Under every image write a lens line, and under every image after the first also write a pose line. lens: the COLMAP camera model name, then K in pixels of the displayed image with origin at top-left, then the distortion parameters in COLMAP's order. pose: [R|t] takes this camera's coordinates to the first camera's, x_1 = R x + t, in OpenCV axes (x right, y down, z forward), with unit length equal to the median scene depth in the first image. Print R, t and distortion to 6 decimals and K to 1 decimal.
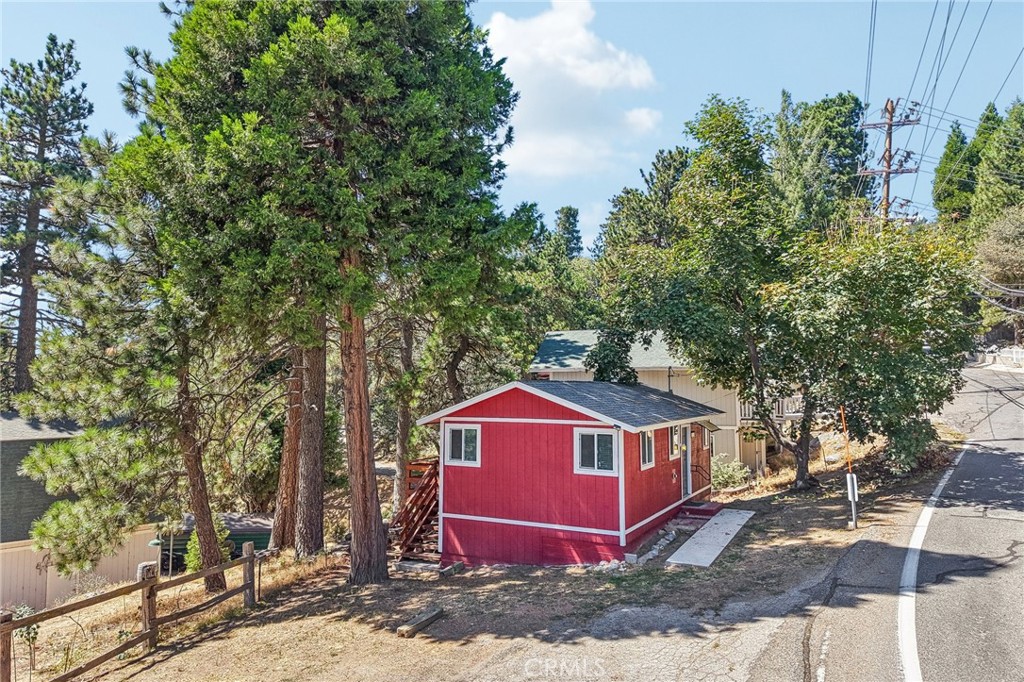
lens RADIAL K [[700.3, 0, 512.0], [0, 700.3, 341.0], [0, 0, 1]] dist [0.002432, -0.001387]
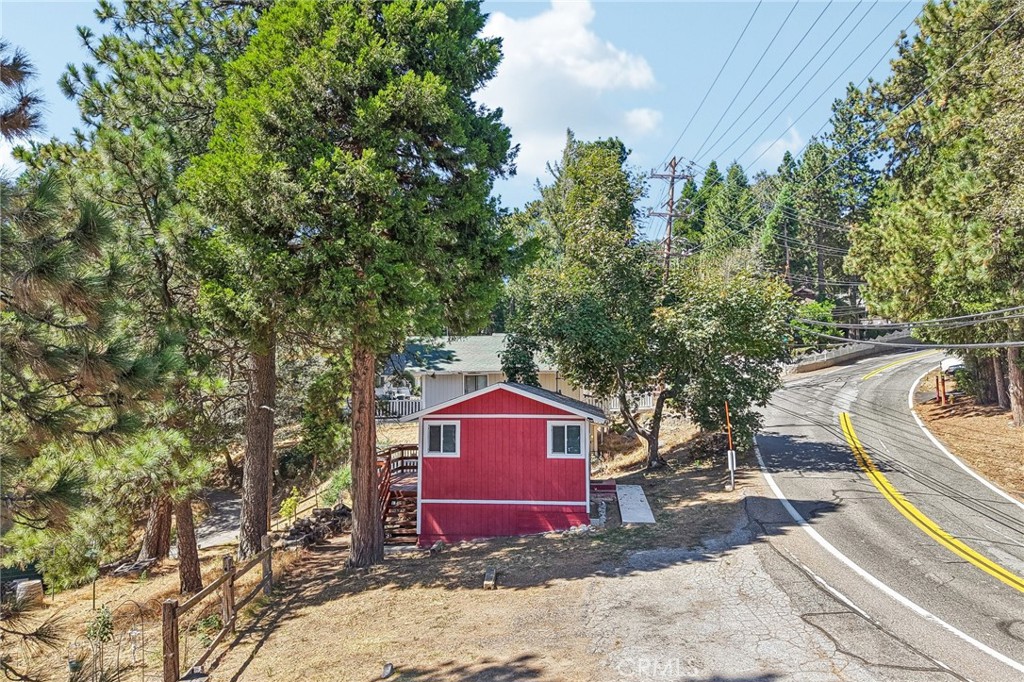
lens RADIAL K [[707.5, 0, 512.0], [0, 707.5, 341.0], [0, 0, 1]] dist [0.023787, 0.000349]
pose [[0.924370, 0.023807, 0.380753, -0.415794], [-0.023205, 0.999712, -0.006173, -0.007303], [-0.380790, -0.003129, 0.924656, -0.119530]]
